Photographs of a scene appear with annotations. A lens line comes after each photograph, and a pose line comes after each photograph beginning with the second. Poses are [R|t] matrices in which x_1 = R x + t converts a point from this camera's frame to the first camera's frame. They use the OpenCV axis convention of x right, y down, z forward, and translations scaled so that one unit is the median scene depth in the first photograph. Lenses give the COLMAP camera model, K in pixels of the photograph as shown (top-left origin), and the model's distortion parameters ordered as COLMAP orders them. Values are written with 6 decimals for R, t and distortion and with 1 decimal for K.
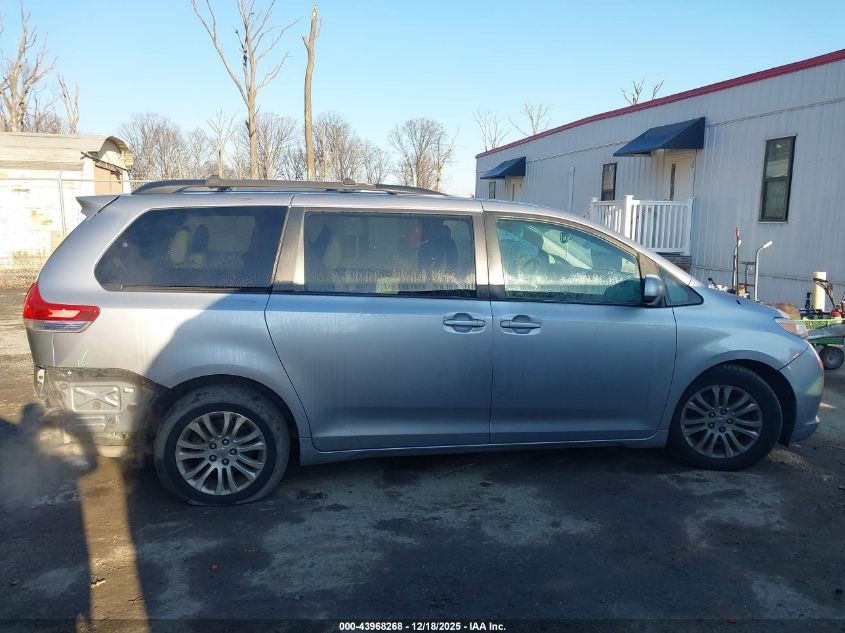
lens RADIAL K [[660.3, 0, 418.5], [0, 660.3, 317.7], [0, 0, 1]] dist [0.058800, -0.076351]
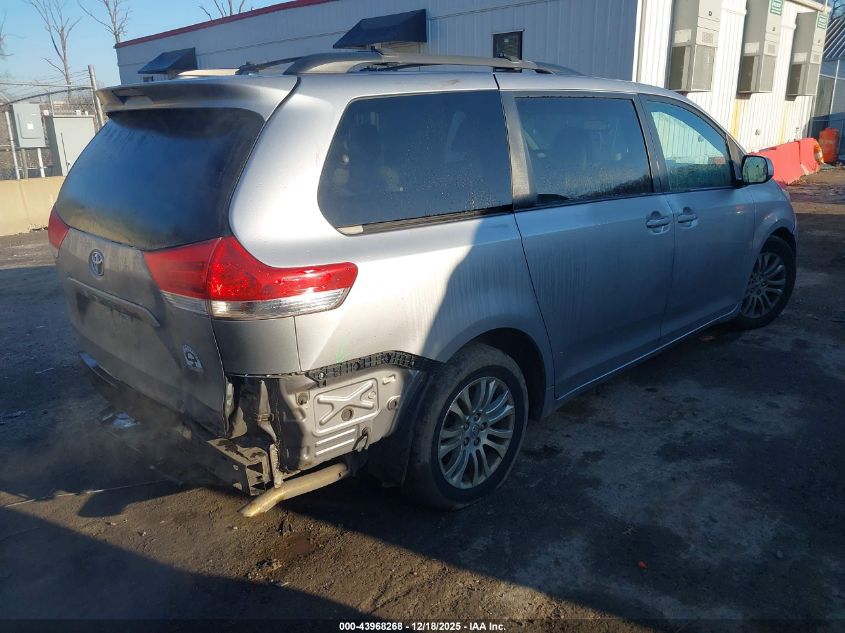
lens RADIAL K [[660.3, 0, 418.5], [0, 660.3, 317.7], [0, 0, 1]] dist [0.058800, -0.076351]
pose [[0.828948, -0.191498, 0.525522, -0.705413], [0.116430, 0.978061, 0.172747, -0.059511], [-0.547073, -0.082012, 0.833058, 0.413777]]
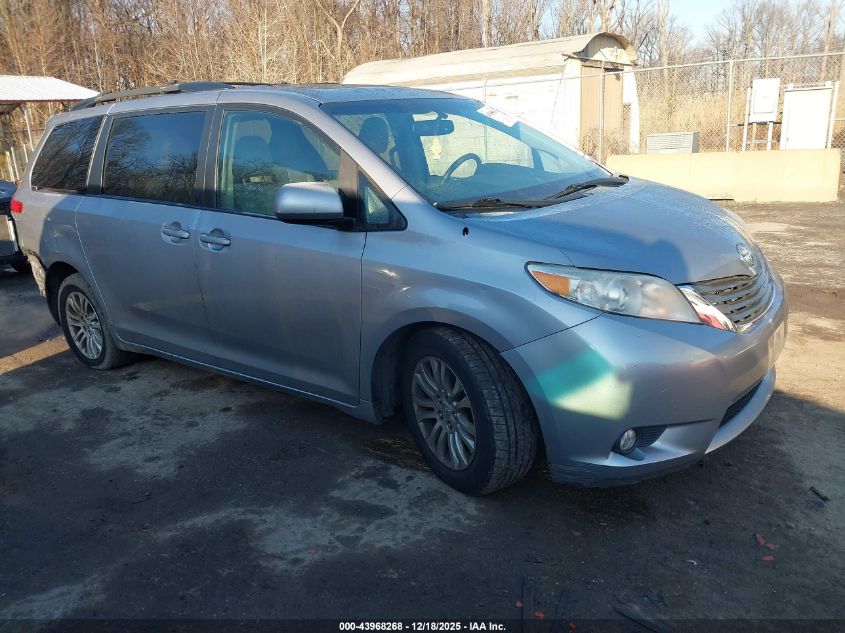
lens RADIAL K [[660.3, 0, 418.5], [0, 660.3, 317.7], [0, 0, 1]] dist [0.058800, -0.076351]
pose [[0.667511, 0.157363, -0.727782, 0.999583], [-0.046712, 0.984338, 0.169993, -0.050252], [0.743134, -0.079476, 0.664407, 0.622806]]
